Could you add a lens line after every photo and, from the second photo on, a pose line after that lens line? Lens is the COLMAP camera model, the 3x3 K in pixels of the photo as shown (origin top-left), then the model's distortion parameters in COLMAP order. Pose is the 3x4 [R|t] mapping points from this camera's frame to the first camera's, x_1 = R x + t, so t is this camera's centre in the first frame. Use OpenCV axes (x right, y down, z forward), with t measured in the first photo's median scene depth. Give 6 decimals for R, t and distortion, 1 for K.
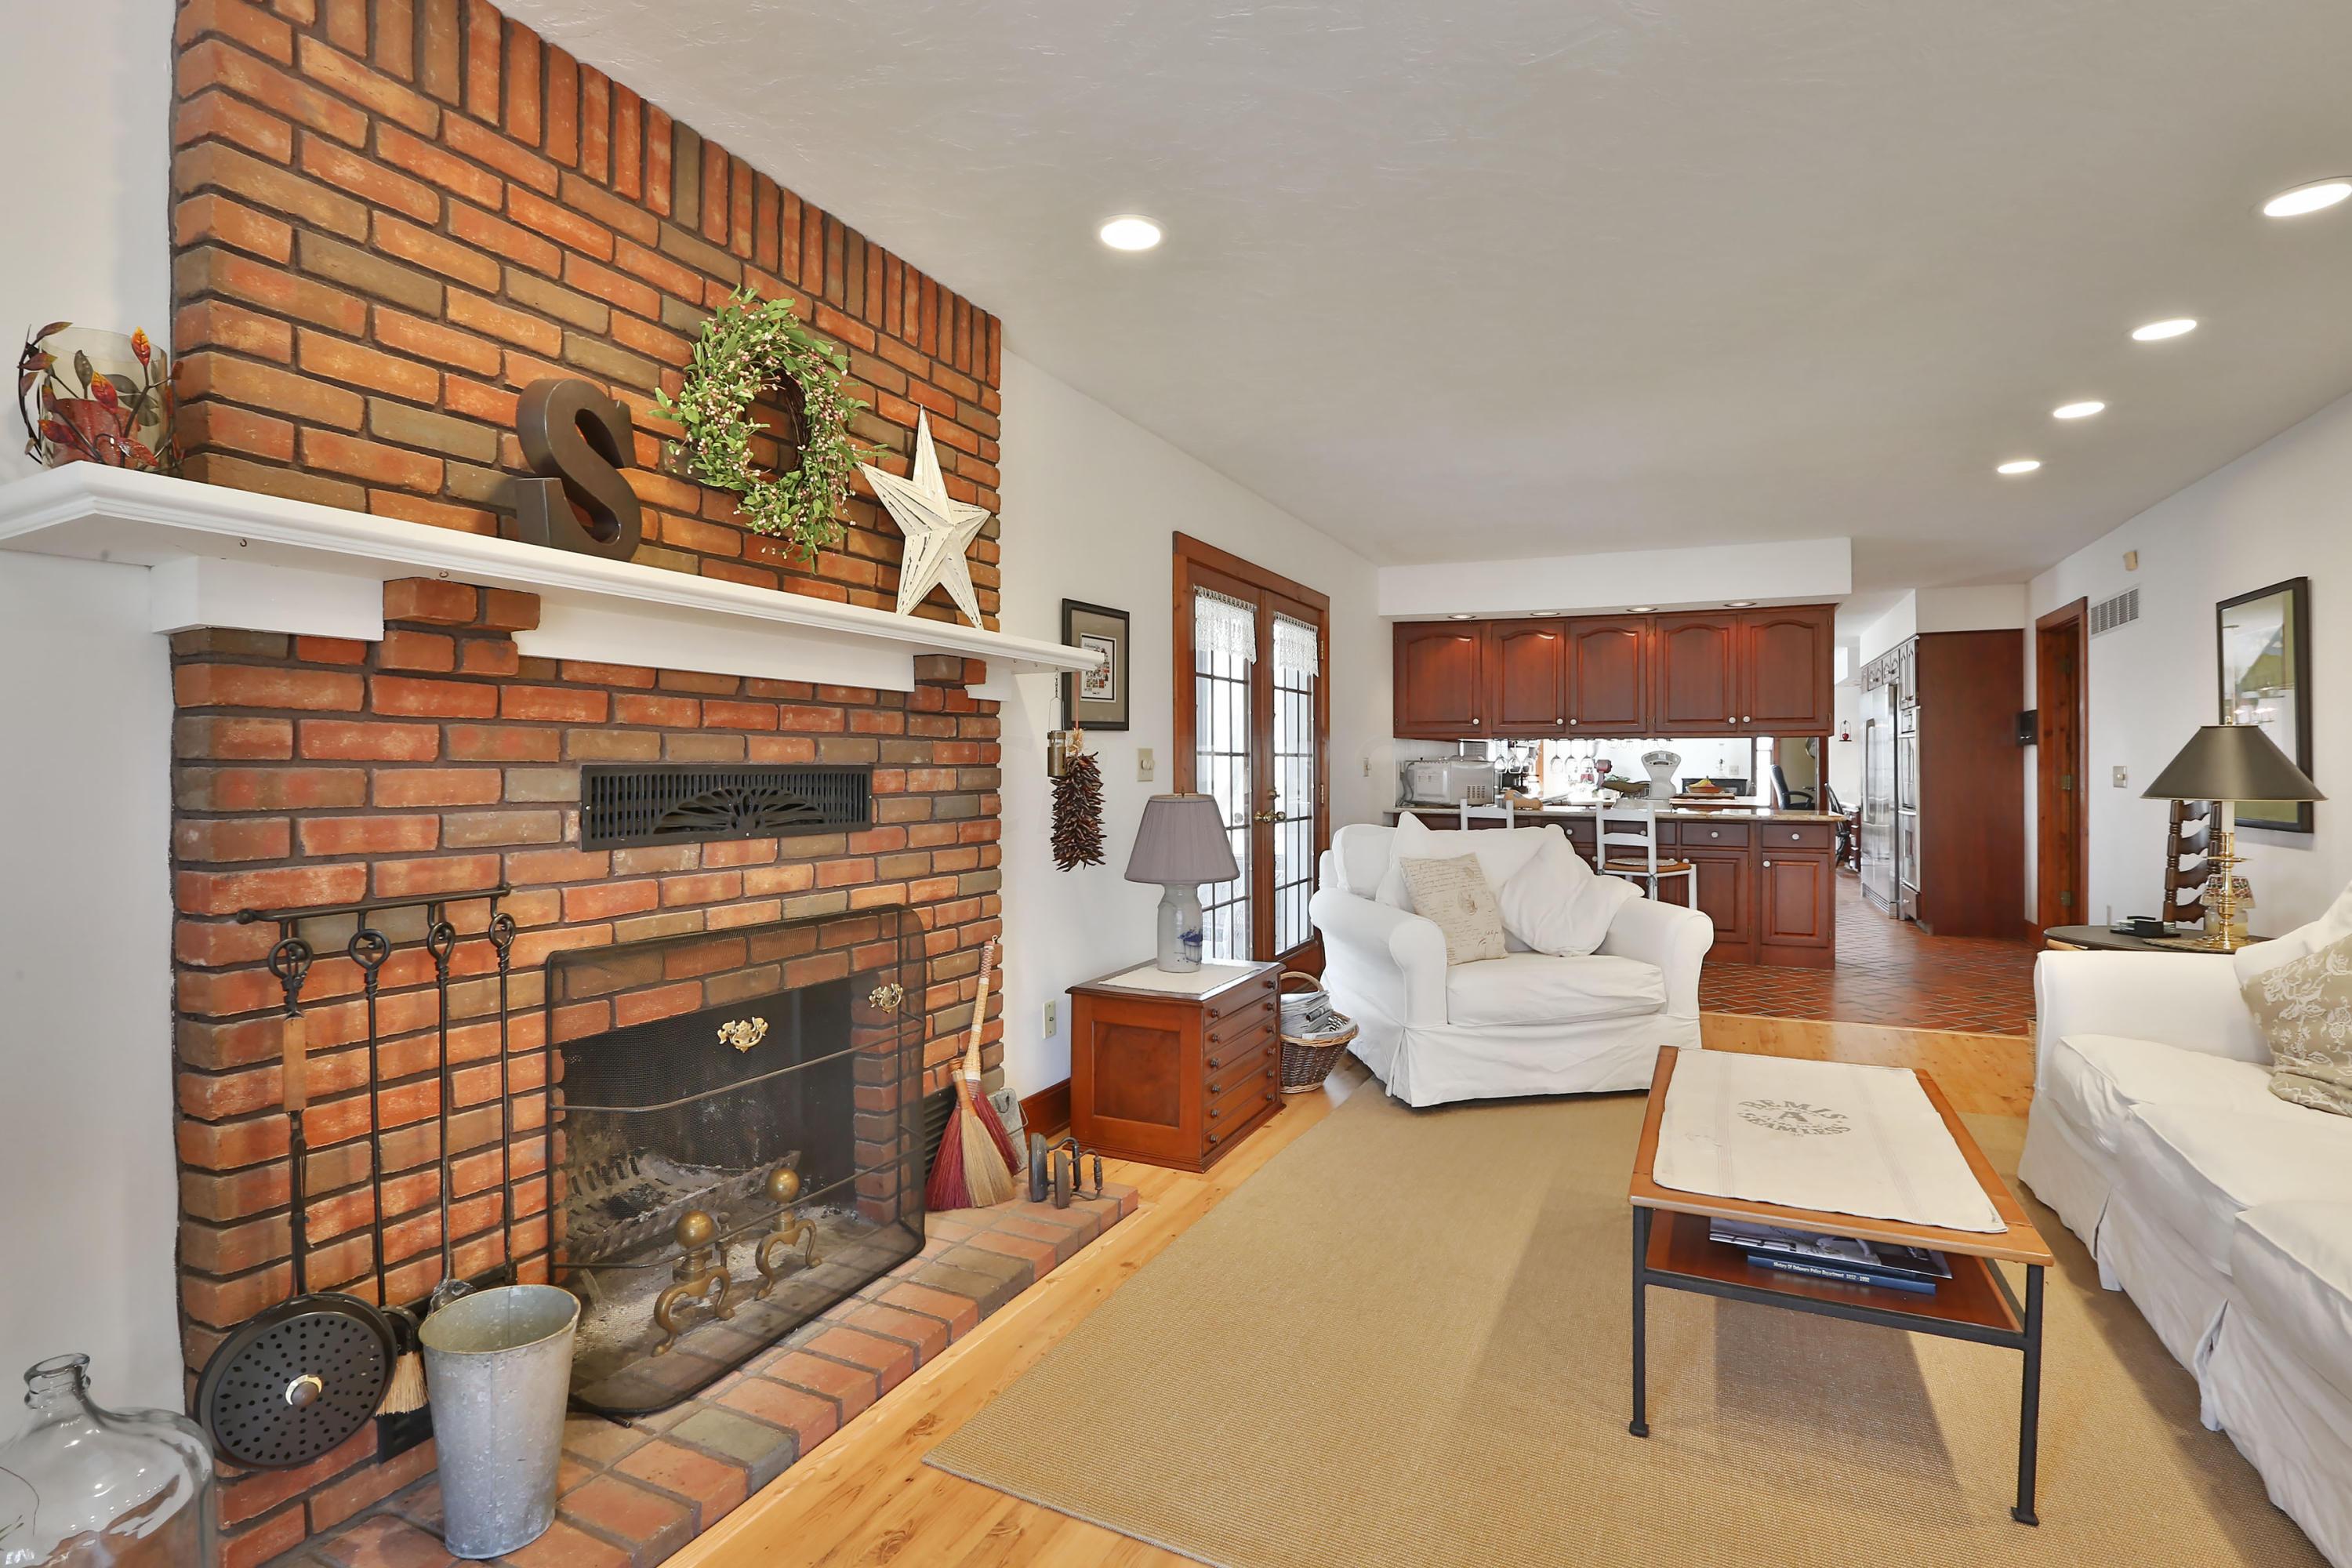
lens RADIAL K [[1141.1, 0, 1169.9], [0, 1141.1, 770.4], [0, 0, 1]] dist [-0.055526, 0.022410]
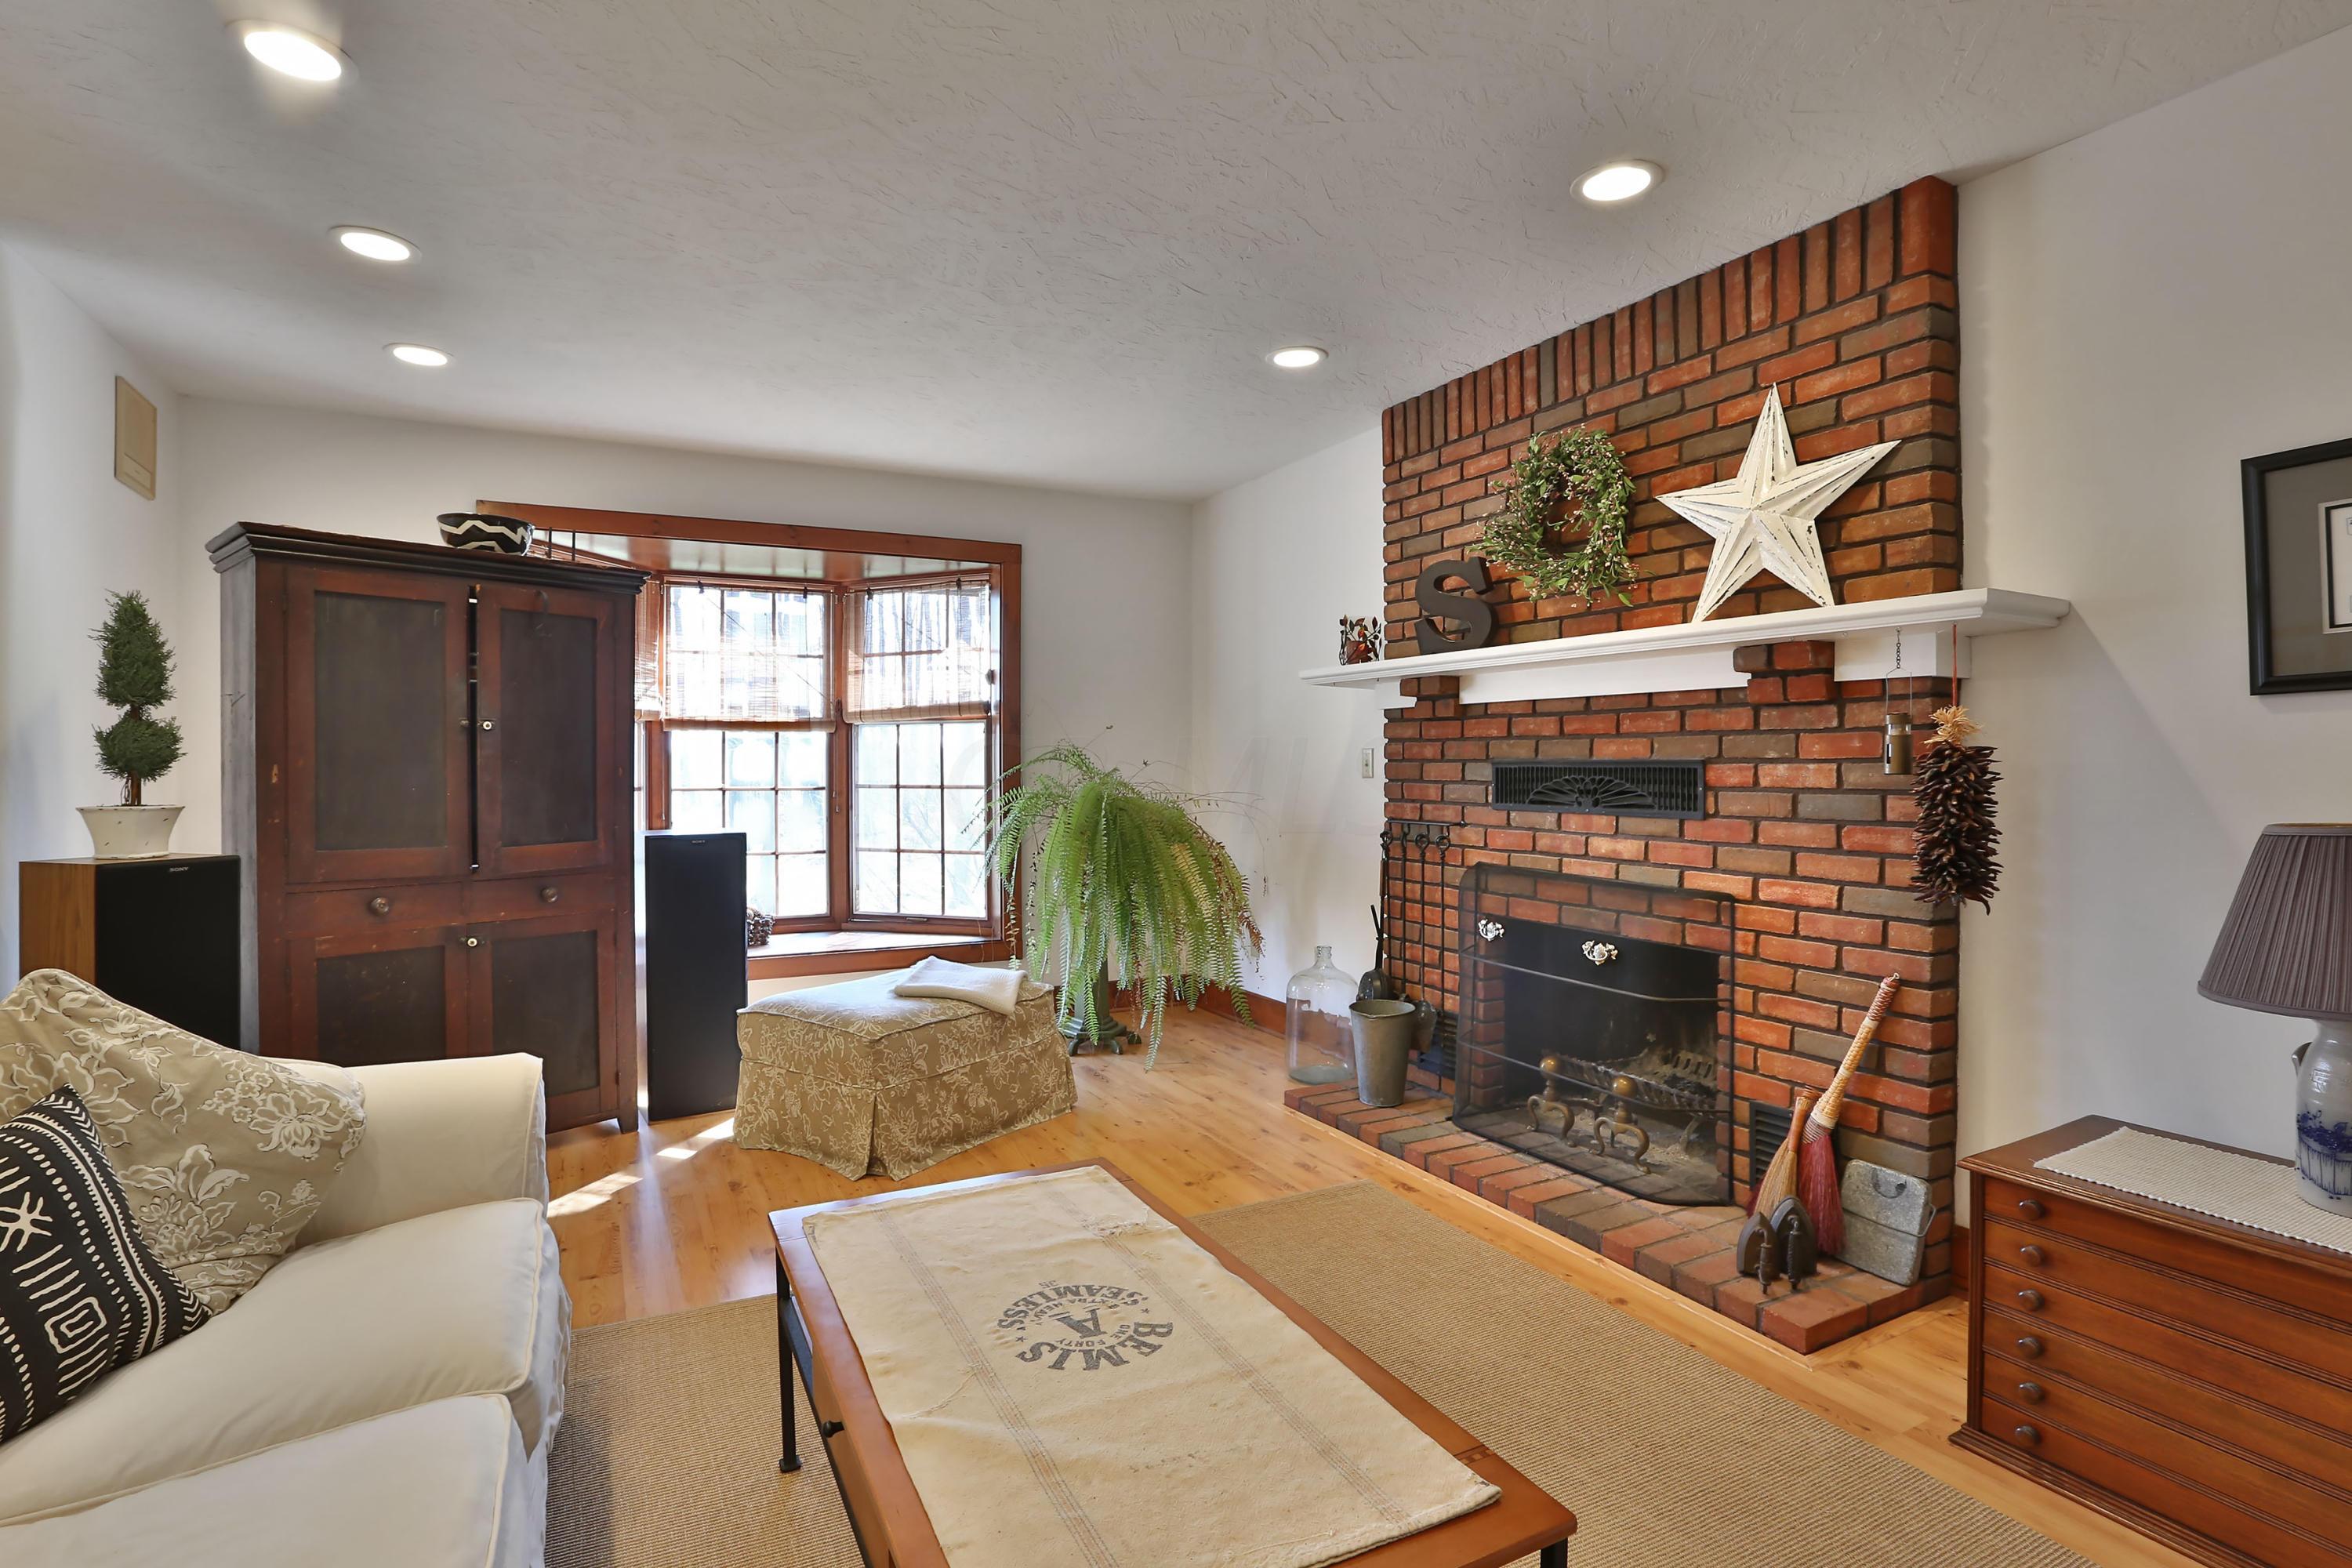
lens RADIAL K [[1141.1, 0, 1169.9], [0, 1141.1, 770.4], [0, 0, 1]] dist [-0.055526, 0.022410]
pose [[-0.606394, 0.008316, -0.795121, 0.996462], [0.000964, 0.999952, 0.009722, -0.006272], [0.795164, 0.005129, -0.606373, 1.378338]]
